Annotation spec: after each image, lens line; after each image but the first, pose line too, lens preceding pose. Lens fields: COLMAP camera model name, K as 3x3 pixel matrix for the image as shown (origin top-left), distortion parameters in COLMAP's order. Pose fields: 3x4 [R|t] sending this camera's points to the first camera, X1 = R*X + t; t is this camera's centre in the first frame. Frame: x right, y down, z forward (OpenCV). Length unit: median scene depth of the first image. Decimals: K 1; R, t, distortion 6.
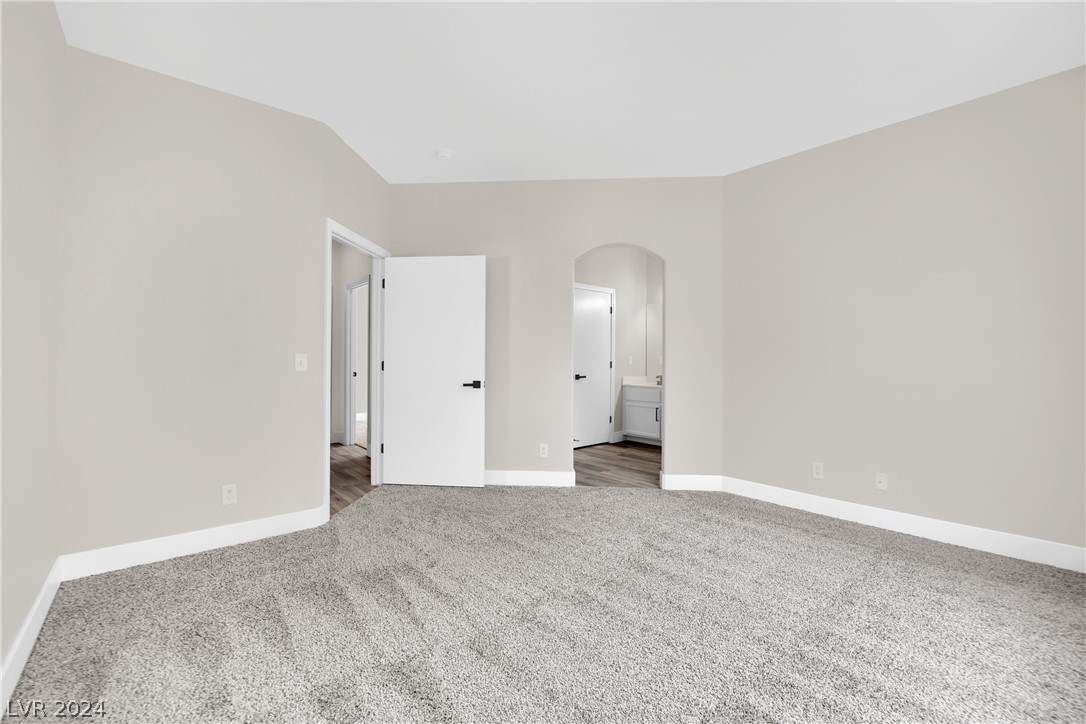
lens RADIAL K [[459.4, 0, 542.7], [0, 459.4, 360.7], [0, 0, 1]] dist [-0.017833, 0.001378]
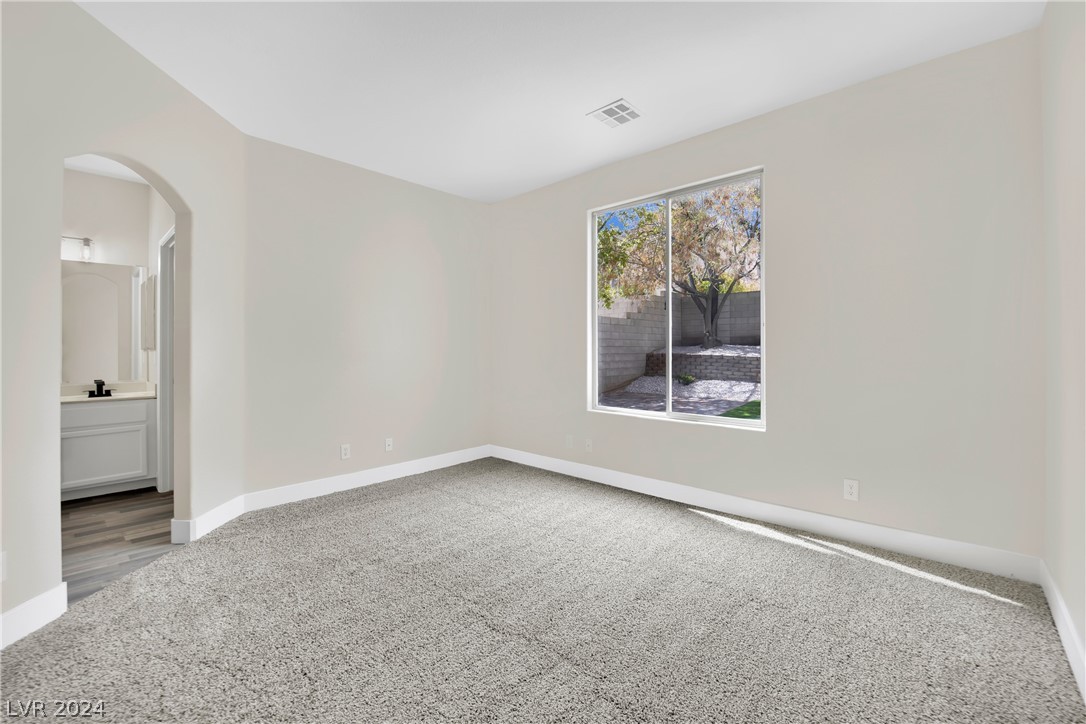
lens RADIAL K [[459.4, 0, 555.7], [0, 459.4, 342.6], [0, 0, 1]] dist [-0.017833, 0.001378]
pose [[-0.129146, 0.011674, 0.991557, -0.532317], [0.009522, 0.999899, -0.010532, -0.008745], [-0.991580, 0.008082, -0.129245, 0.579870]]
